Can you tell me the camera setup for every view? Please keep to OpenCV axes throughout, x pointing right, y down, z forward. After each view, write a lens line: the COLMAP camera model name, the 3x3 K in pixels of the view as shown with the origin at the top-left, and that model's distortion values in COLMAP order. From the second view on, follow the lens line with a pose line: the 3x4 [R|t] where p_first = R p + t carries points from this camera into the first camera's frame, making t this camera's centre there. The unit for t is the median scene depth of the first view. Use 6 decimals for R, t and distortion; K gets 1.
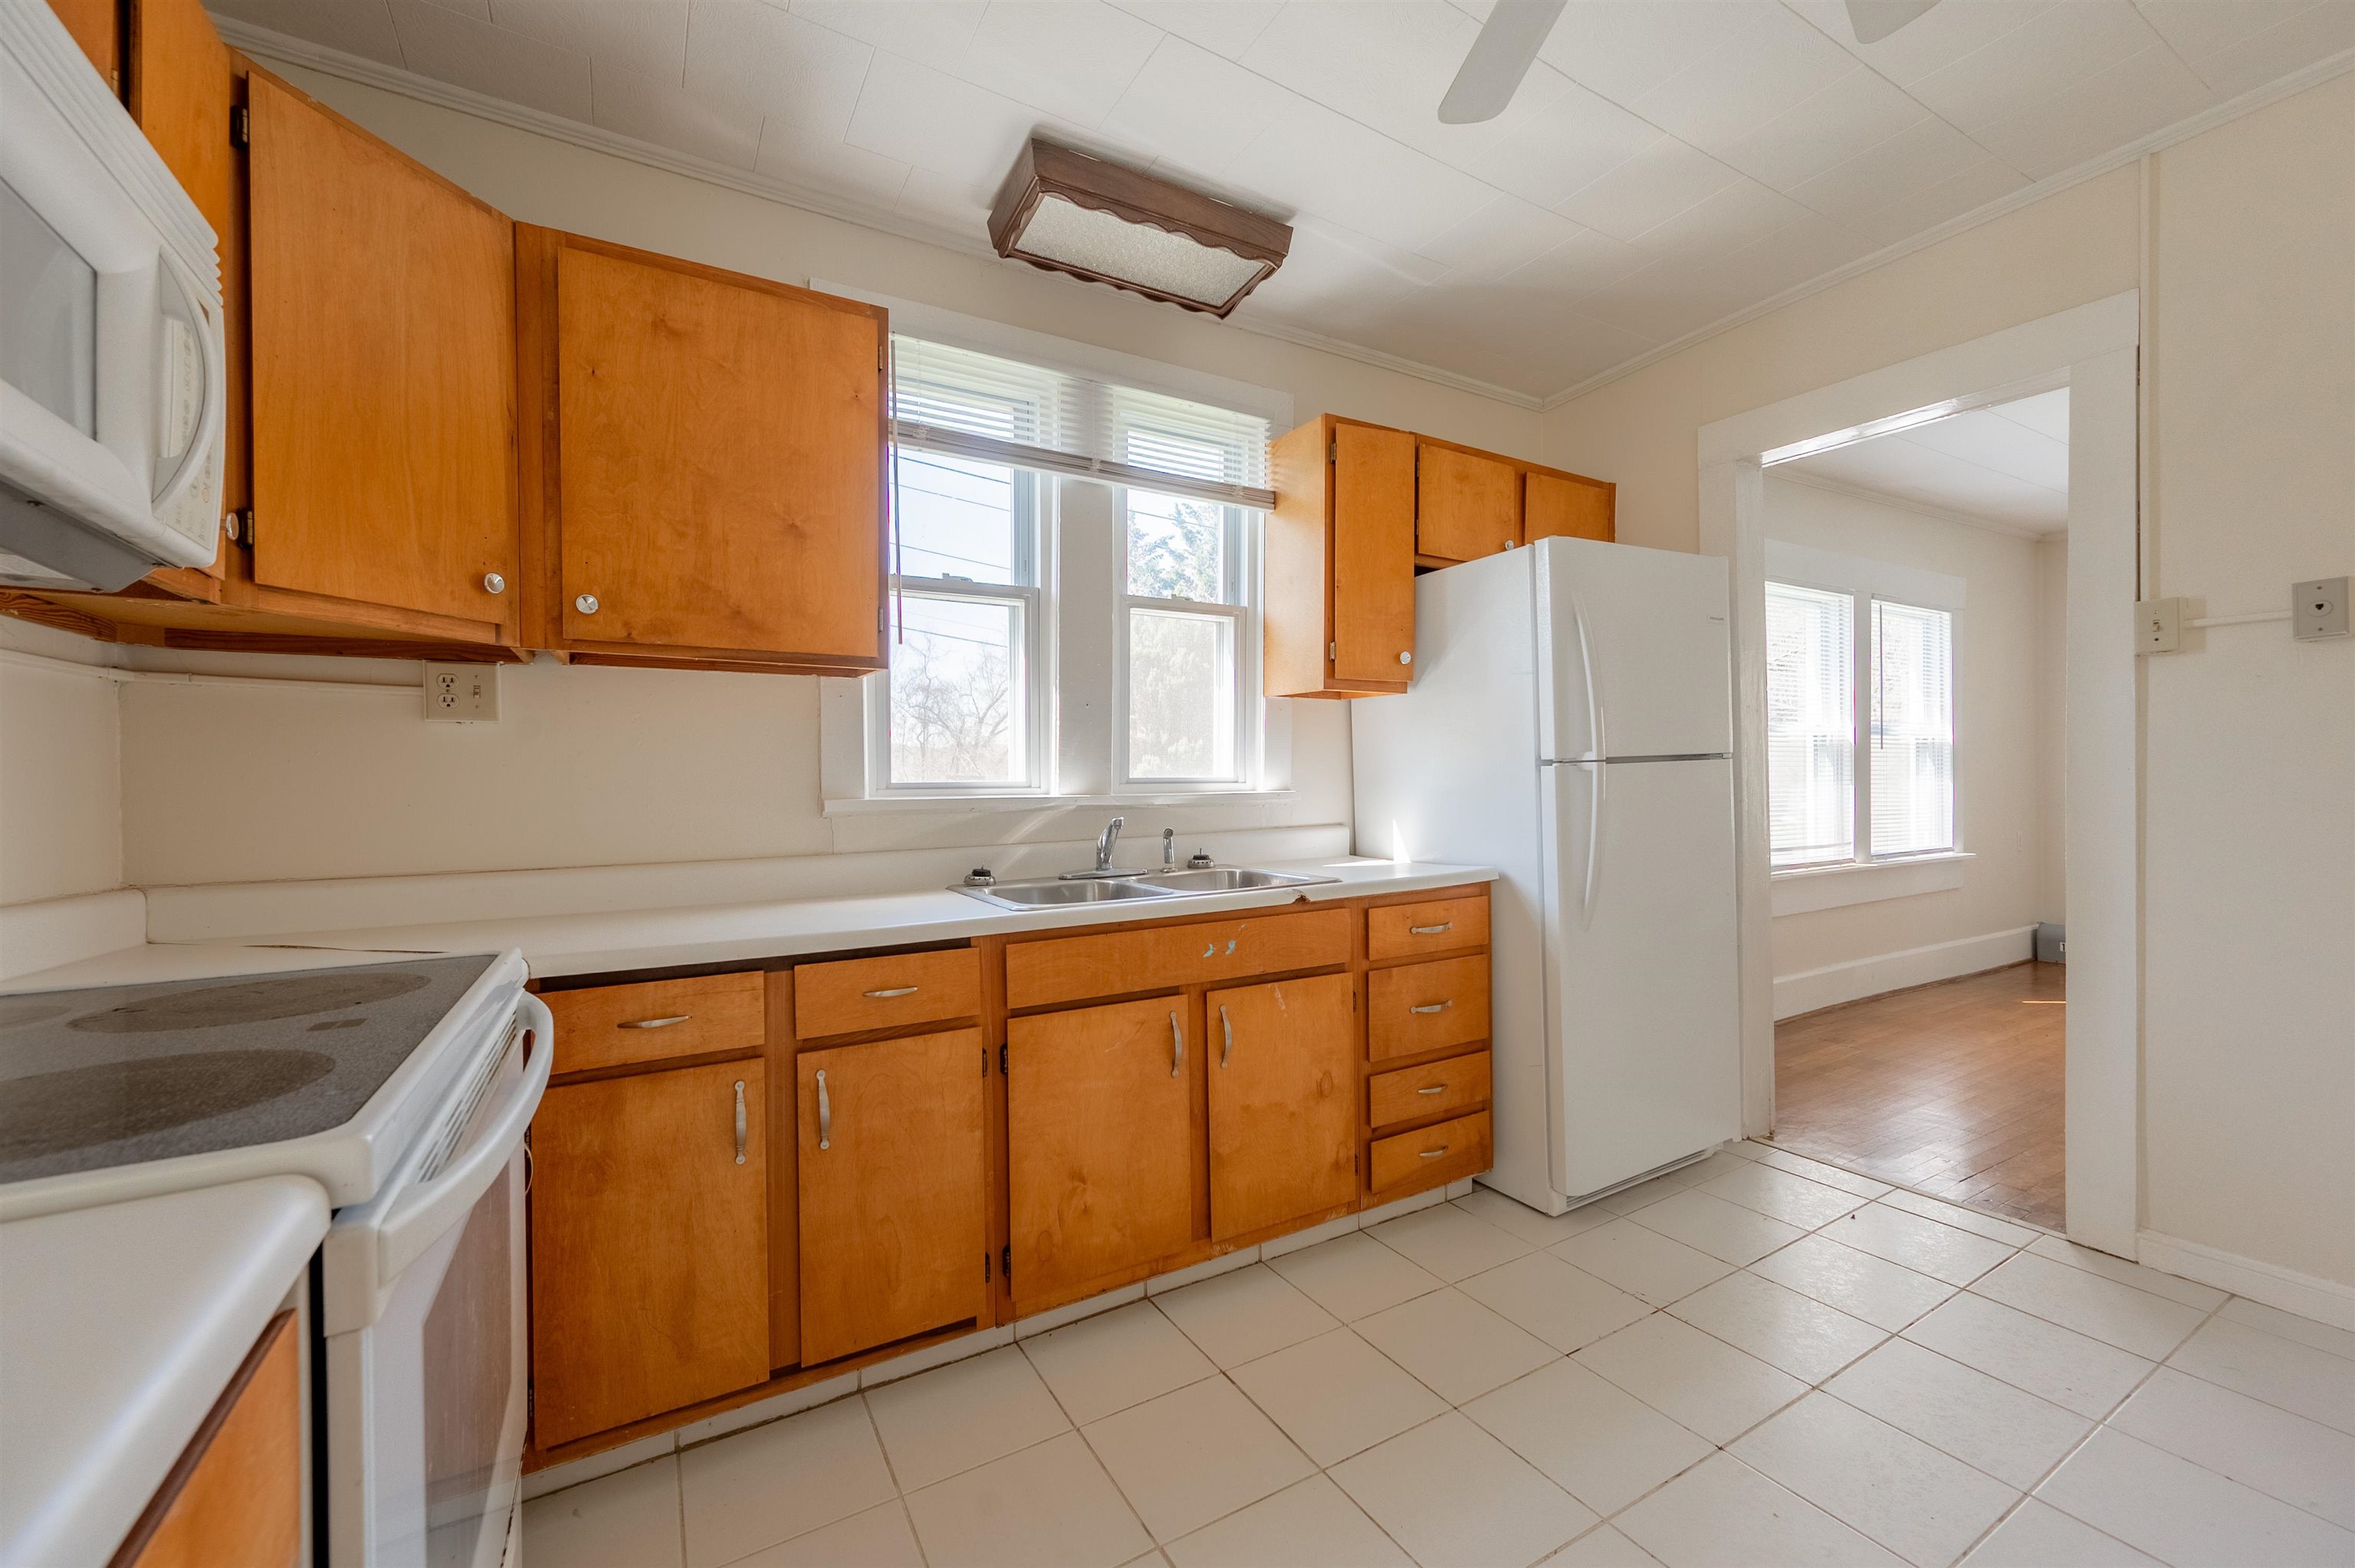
lens RADIAL K [[937.6, 0, 1183.3], [0, 937.6, 788.8], [0, 0, 1]] dist [0.001564, 0.000037]
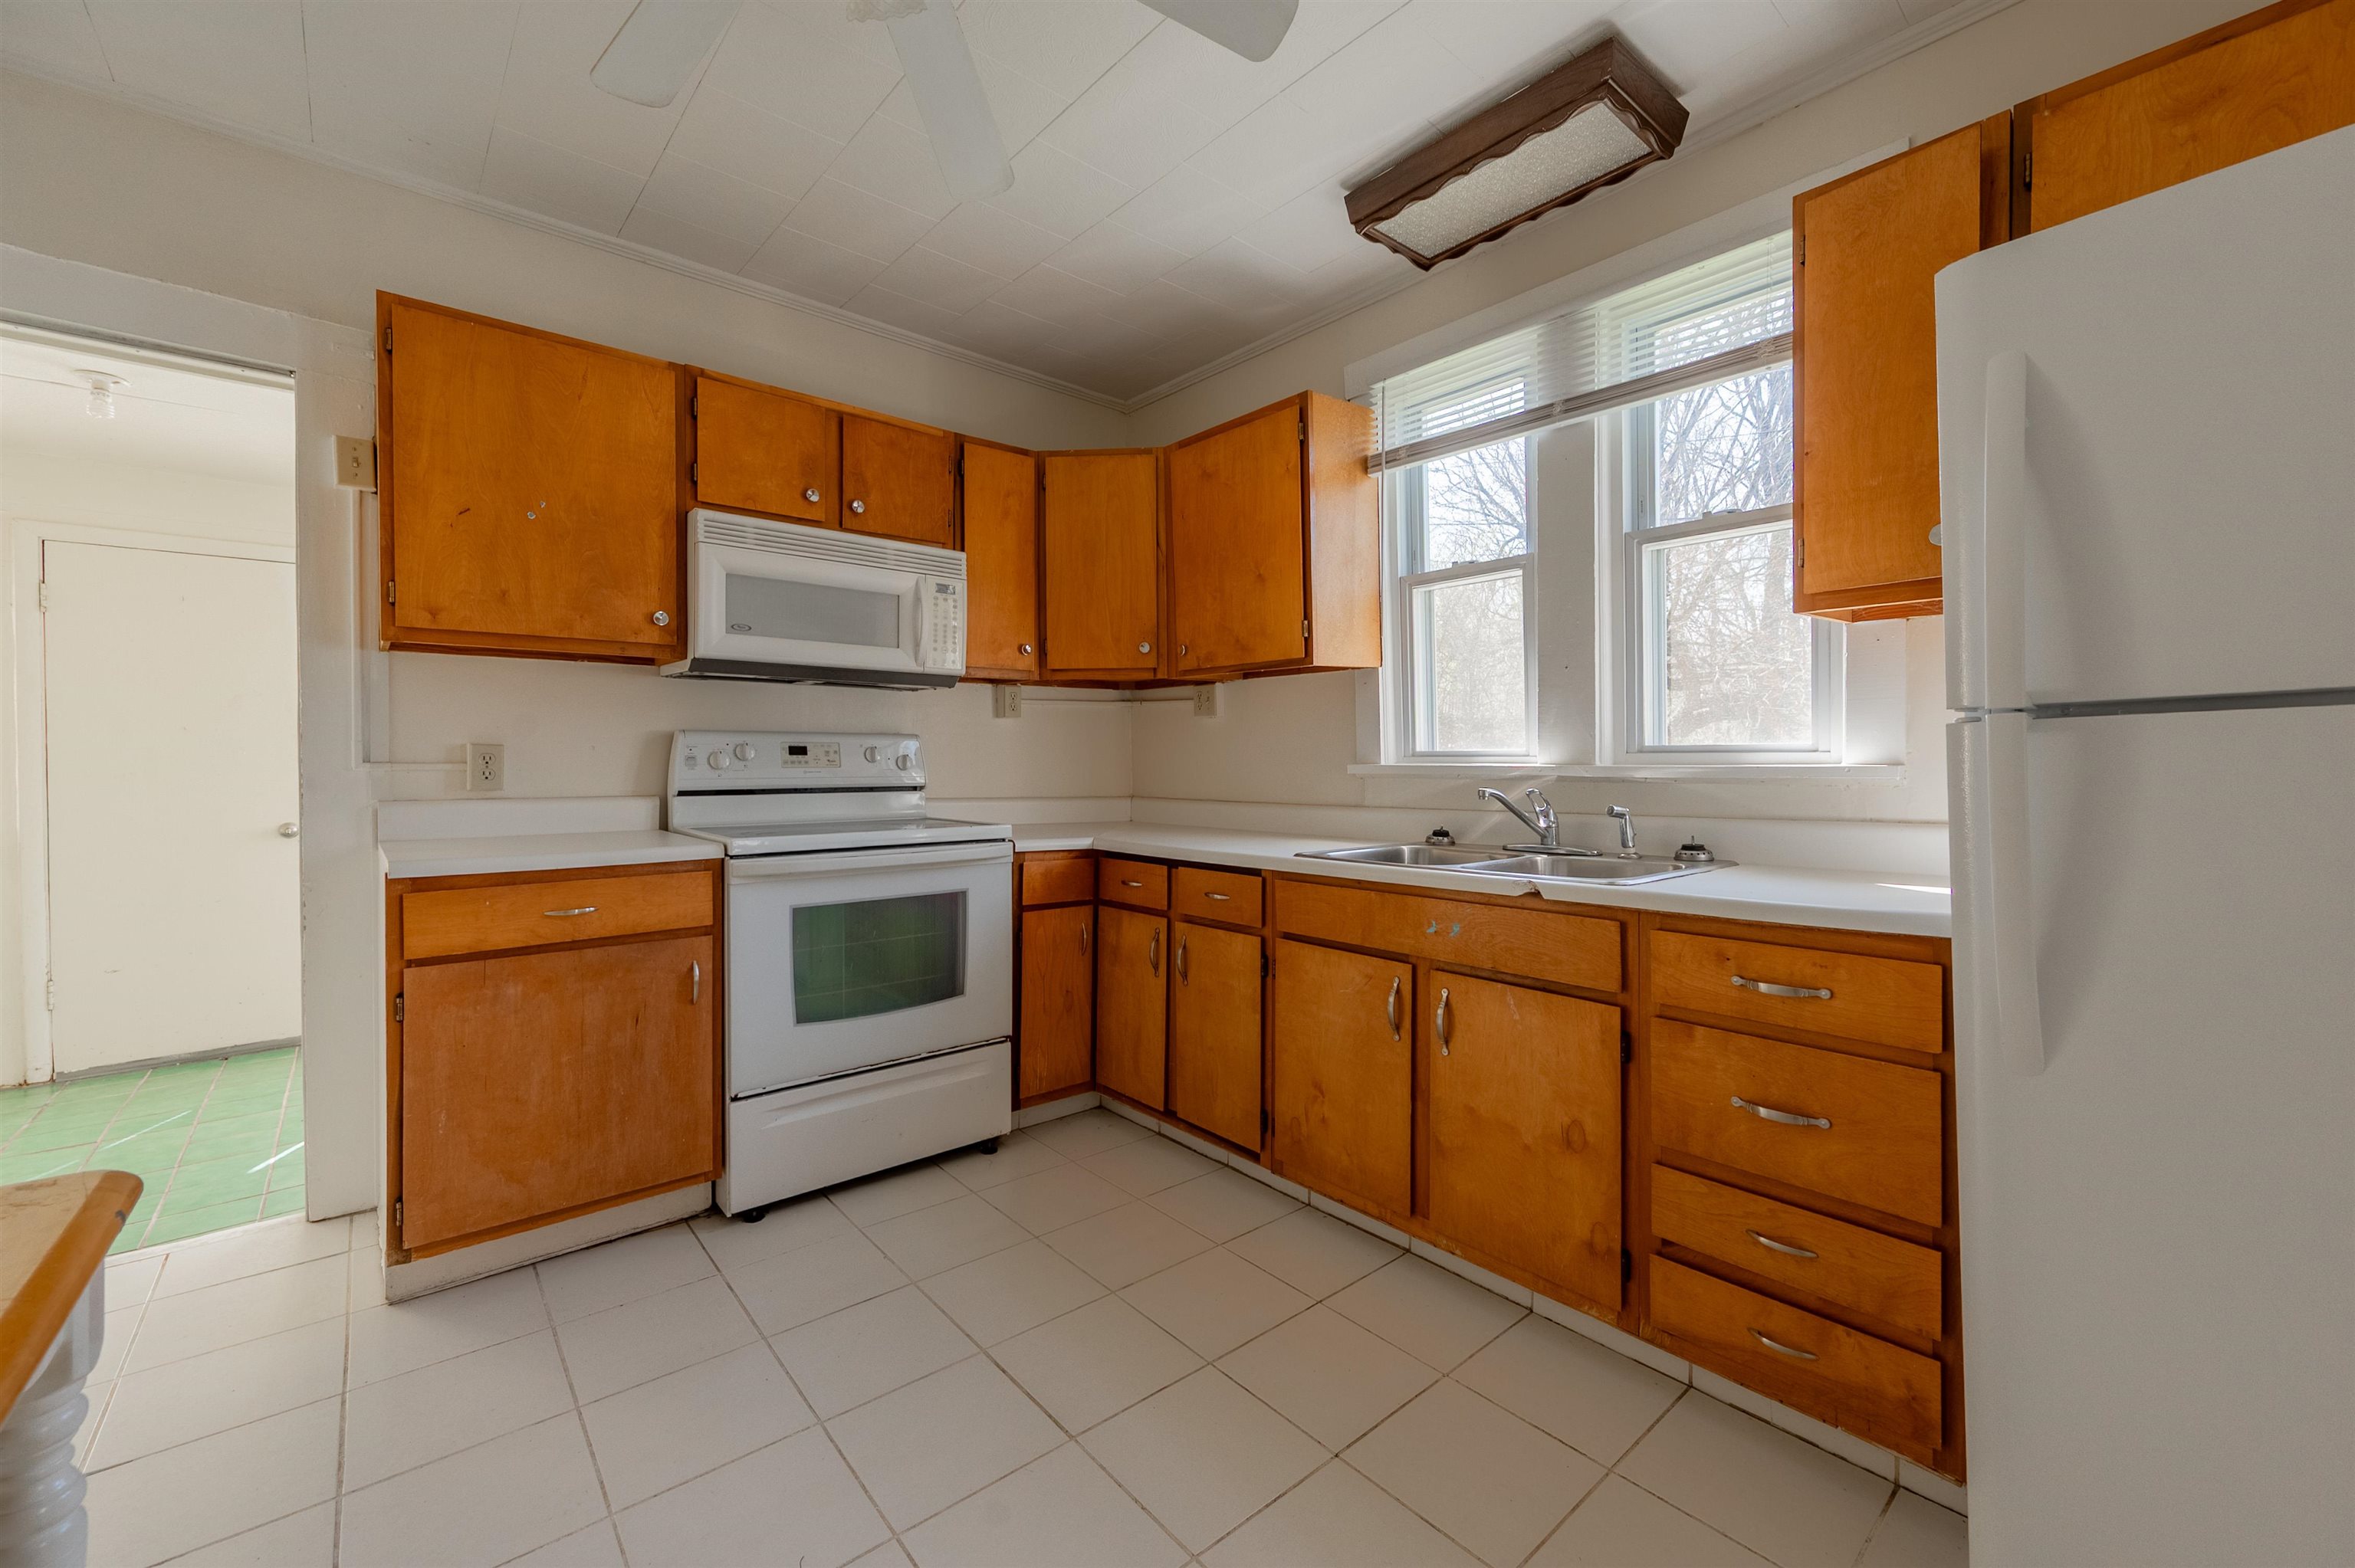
lens RADIAL K [[956.5, 0, 1182.7], [0, 956.5, 768.1], [0, 0, 1]] dist [0.000364, -0.000042]
pose [[0.175160, 0.021773, -0.984299, 0.801830], [-0.004001, 0.999763, 0.021403, -0.009373], [0.984532, 0.000190, 0.175206, 0.485635]]
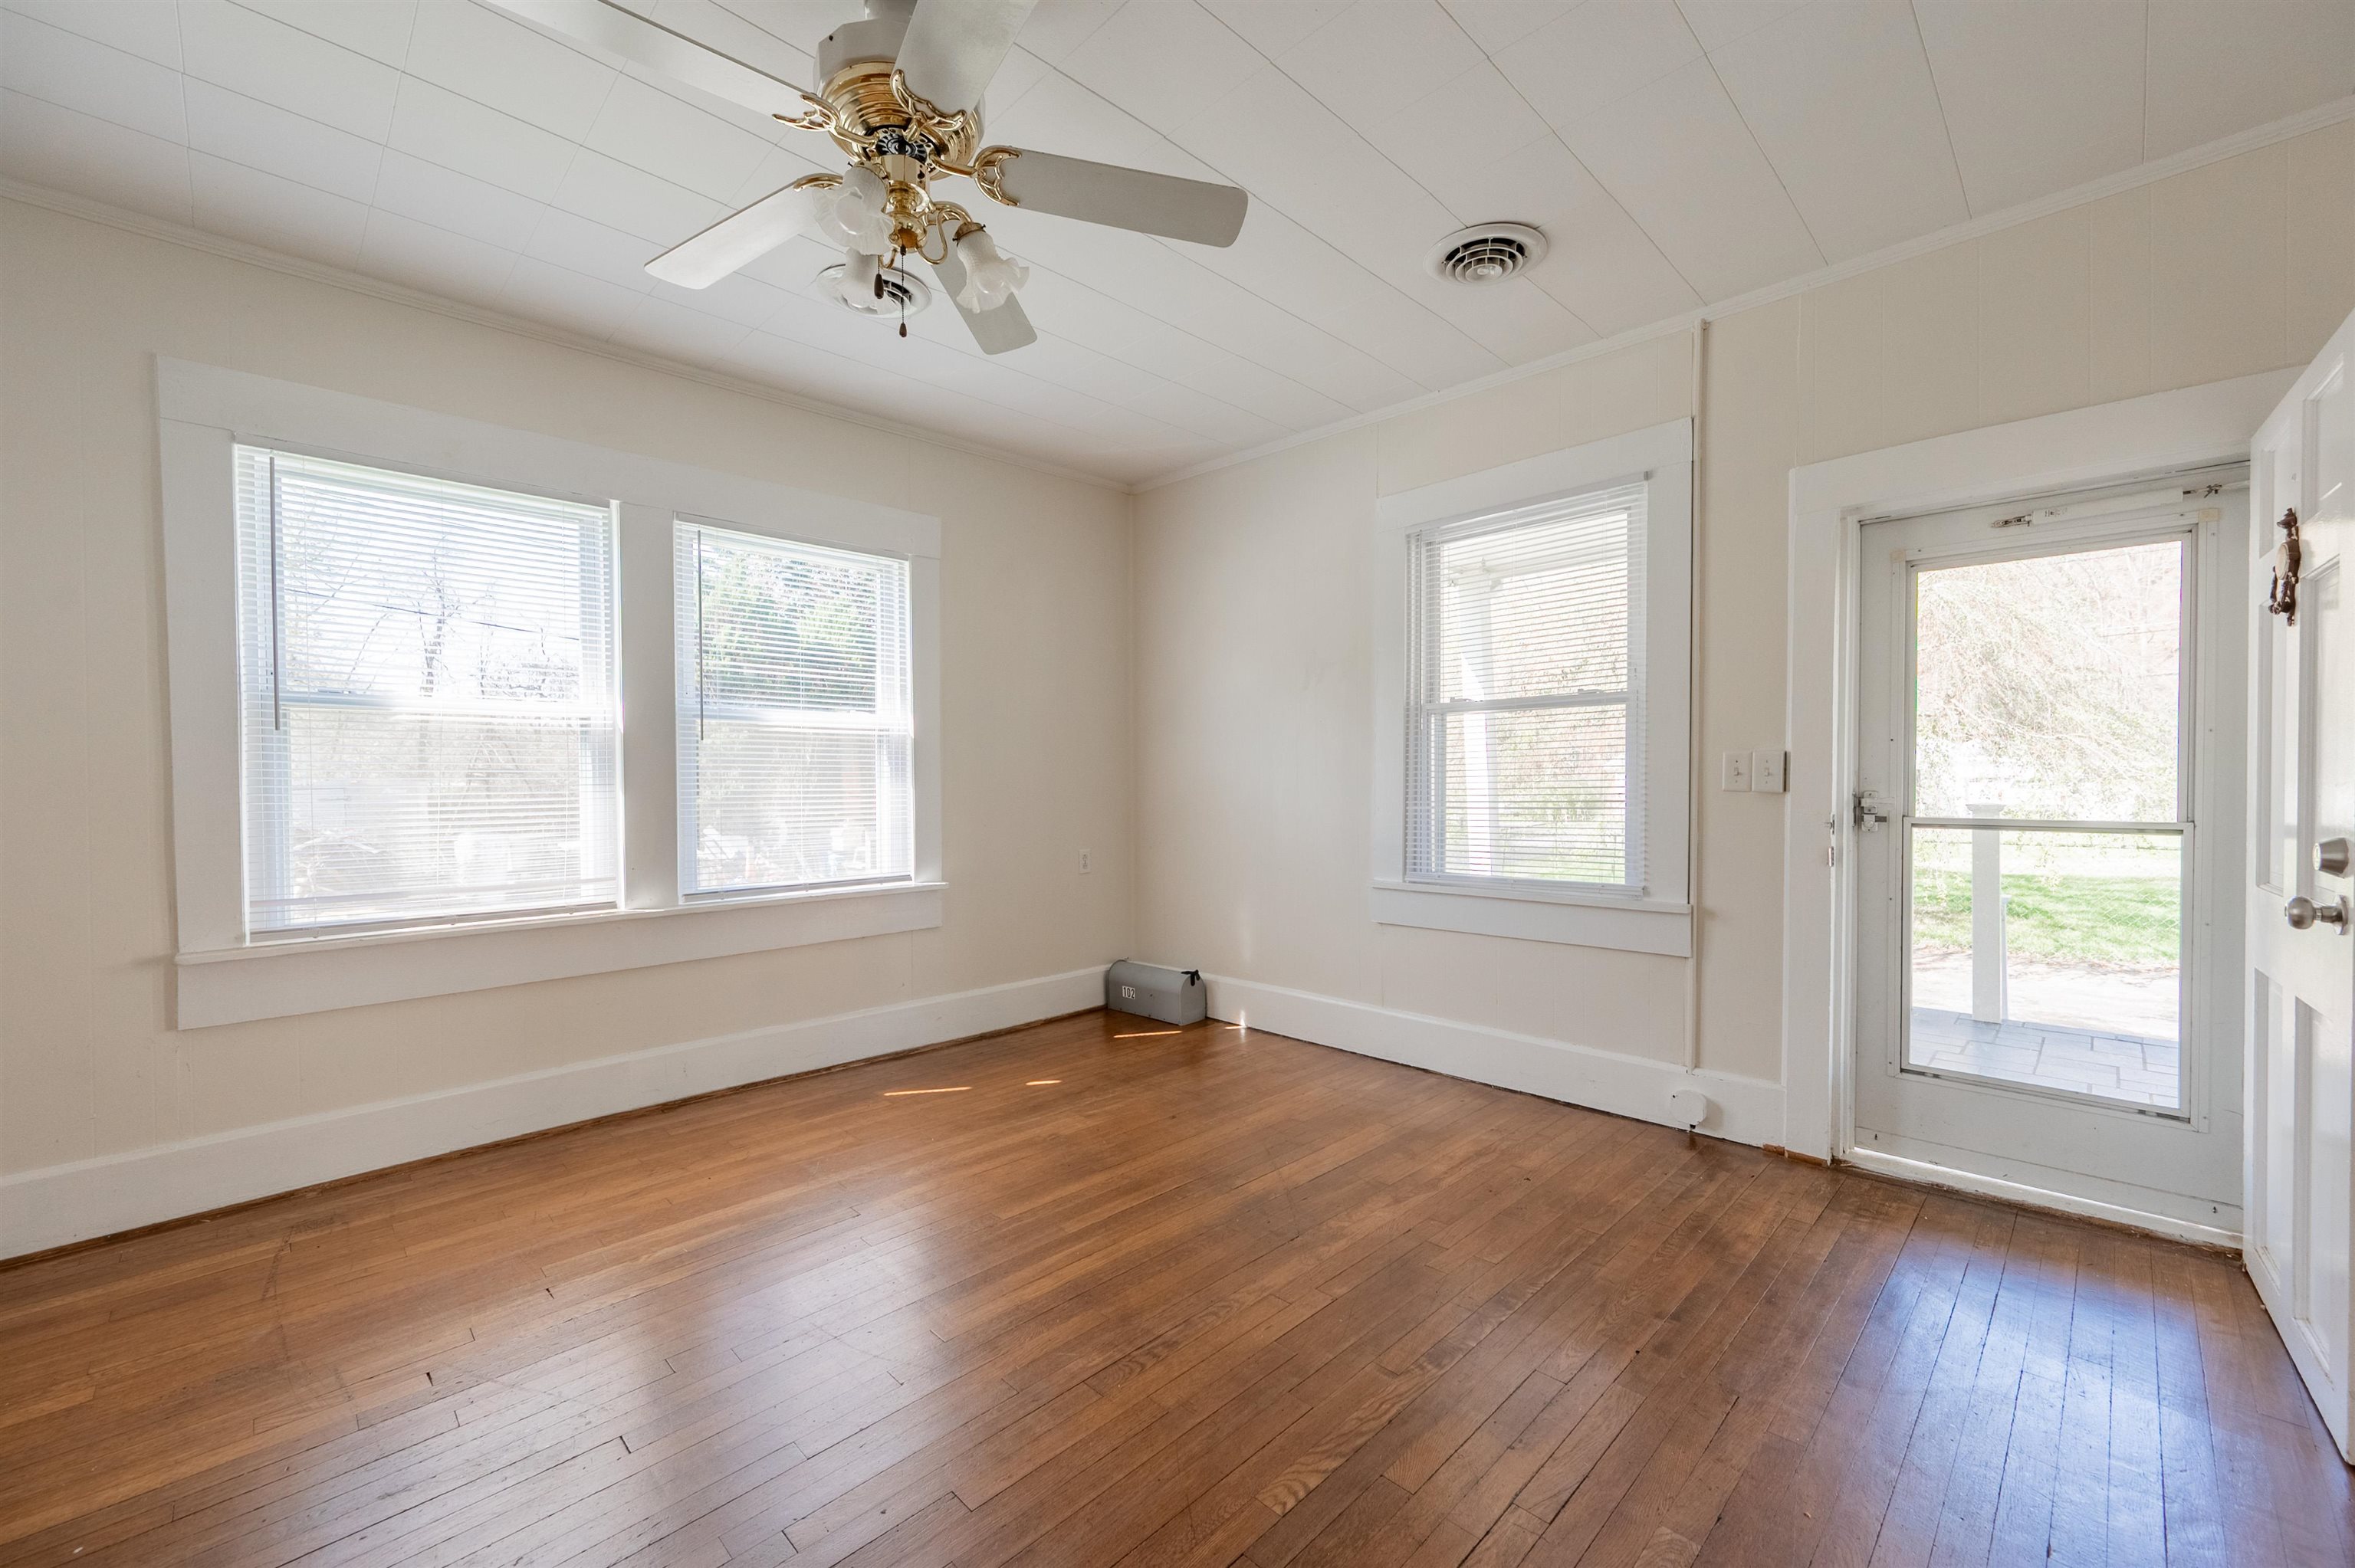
lens RADIAL K [[937.6, 0, 1183.3], [0, 937.6, 788.8], [0, 0, 1]] dist [0.001564, 0.000037]
pose [[0.967695, 0.002515, 0.252109, 1.753904], [-0.003595, 0.999986, 0.003824, -0.018050], [-0.252096, -0.004607, 0.967691, 0.468406]]
